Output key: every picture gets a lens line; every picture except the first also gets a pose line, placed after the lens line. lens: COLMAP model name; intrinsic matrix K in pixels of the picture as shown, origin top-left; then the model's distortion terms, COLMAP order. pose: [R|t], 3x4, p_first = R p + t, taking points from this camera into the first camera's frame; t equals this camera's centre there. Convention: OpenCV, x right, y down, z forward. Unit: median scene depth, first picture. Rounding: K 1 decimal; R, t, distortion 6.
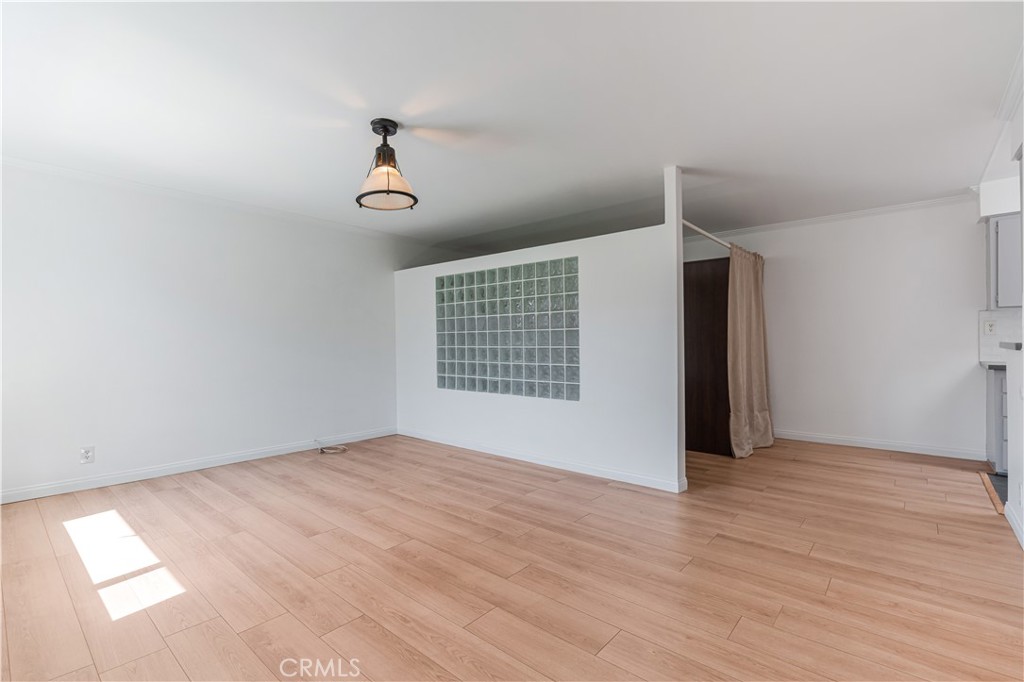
lens RADIAL K [[470.1, 0, 506.3], [0, 470.1, 343.4], [0, 0, 1]] dist [-0.001172, -0.000061]
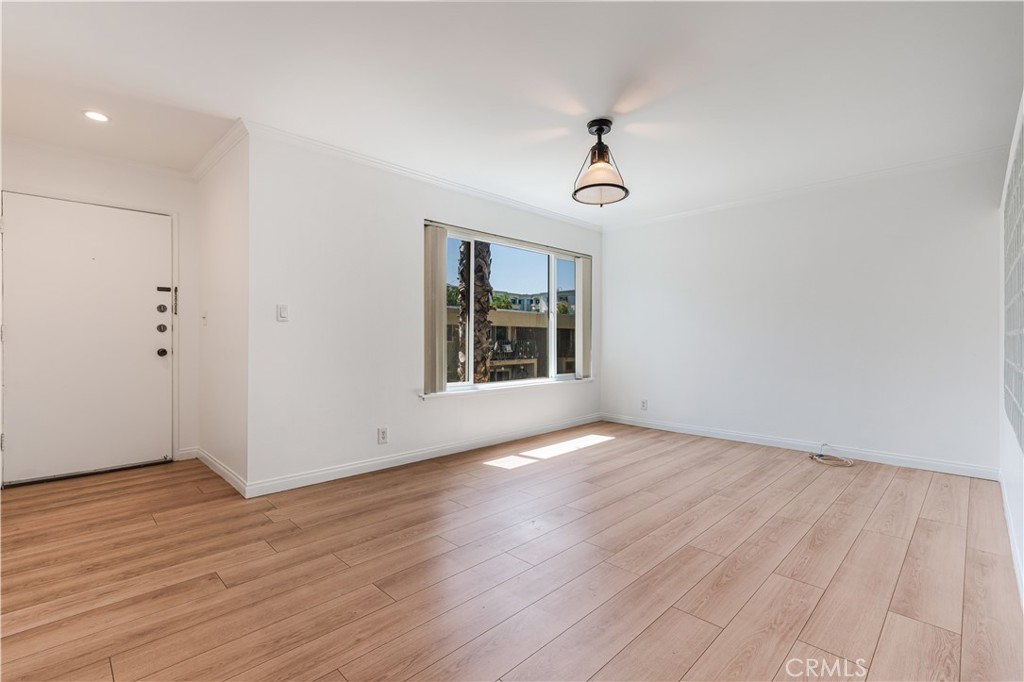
lens RADIAL K [[458.5, 0, 512.0], [0, 458.5, 341.0], [0, 0, 1]] dist [0.001626, 0.000219]
pose [[-0.062860, 0.011932, -0.997951, 0.768046], [-0.003995, 0.999918, 0.012207, 0.019296], [0.998014, 0.004754, -0.062808, 0.827704]]
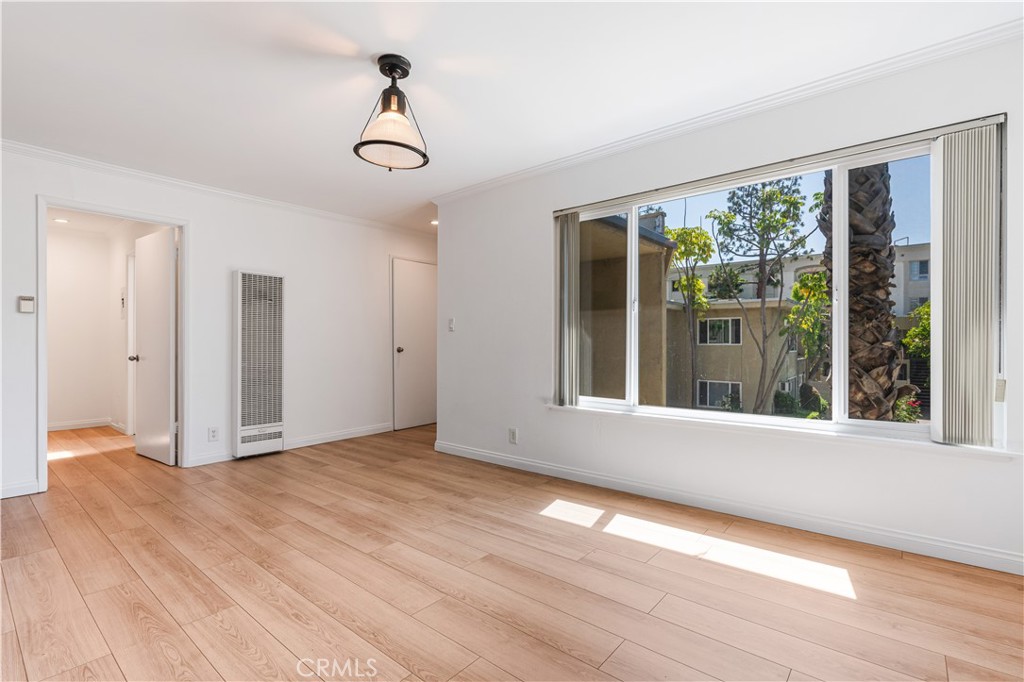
lens RADIAL K [[470.1, 0, 506.3], [0, 470.1, 343.4], [0, 0, 1]] dist [-0.001172, -0.000061]
pose [[-0.999637, 0.012382, -0.023941, -0.408709], [0.012236, 0.999906, 0.006242, 0.021422], [0.024016, 0.005946, -0.999694, 1.742378]]
